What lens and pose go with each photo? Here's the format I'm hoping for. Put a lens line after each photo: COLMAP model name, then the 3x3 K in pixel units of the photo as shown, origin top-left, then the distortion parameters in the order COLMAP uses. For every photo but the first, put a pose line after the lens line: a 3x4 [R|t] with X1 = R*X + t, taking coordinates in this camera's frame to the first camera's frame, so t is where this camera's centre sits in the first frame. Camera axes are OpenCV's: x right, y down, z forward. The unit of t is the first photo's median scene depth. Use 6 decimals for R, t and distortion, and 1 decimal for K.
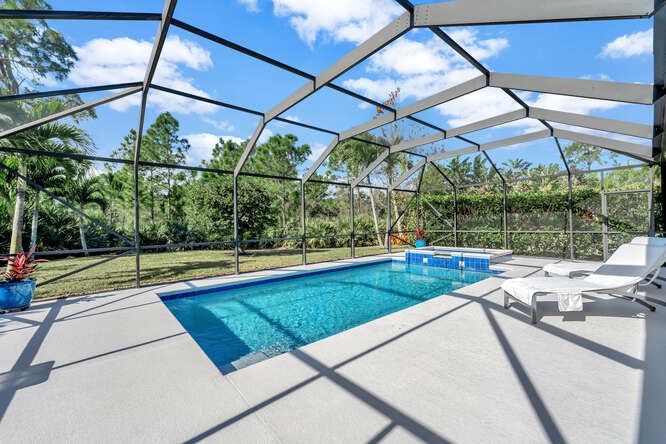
lens RADIAL K [[268.8, 0, 334.6], [0, 268.8, 223.9], [0, 0, 1]] dist [-0.022575, 0.000044]
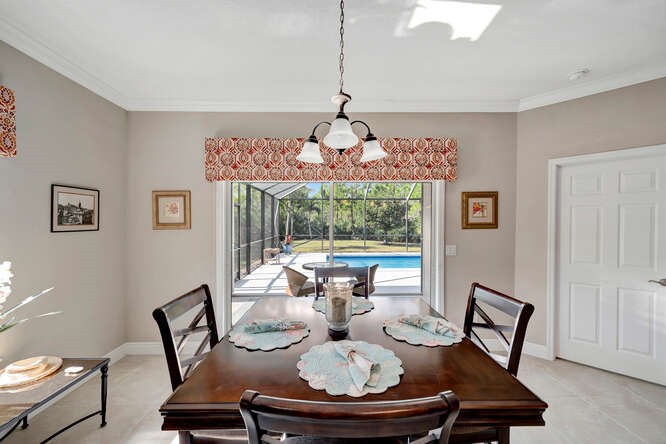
lens RADIAL K [[268.8, 0, 334.6], [0, 268.8, 223.9], [0, 0, 1]] dist [-0.022575, 0.000044]
pose [[0.769293, 0.033366, -0.638025, 0.407717], [-0.020428, 0.999409, 0.027635, -0.039624], [0.638570, -0.008226, 0.769520, -0.368876]]
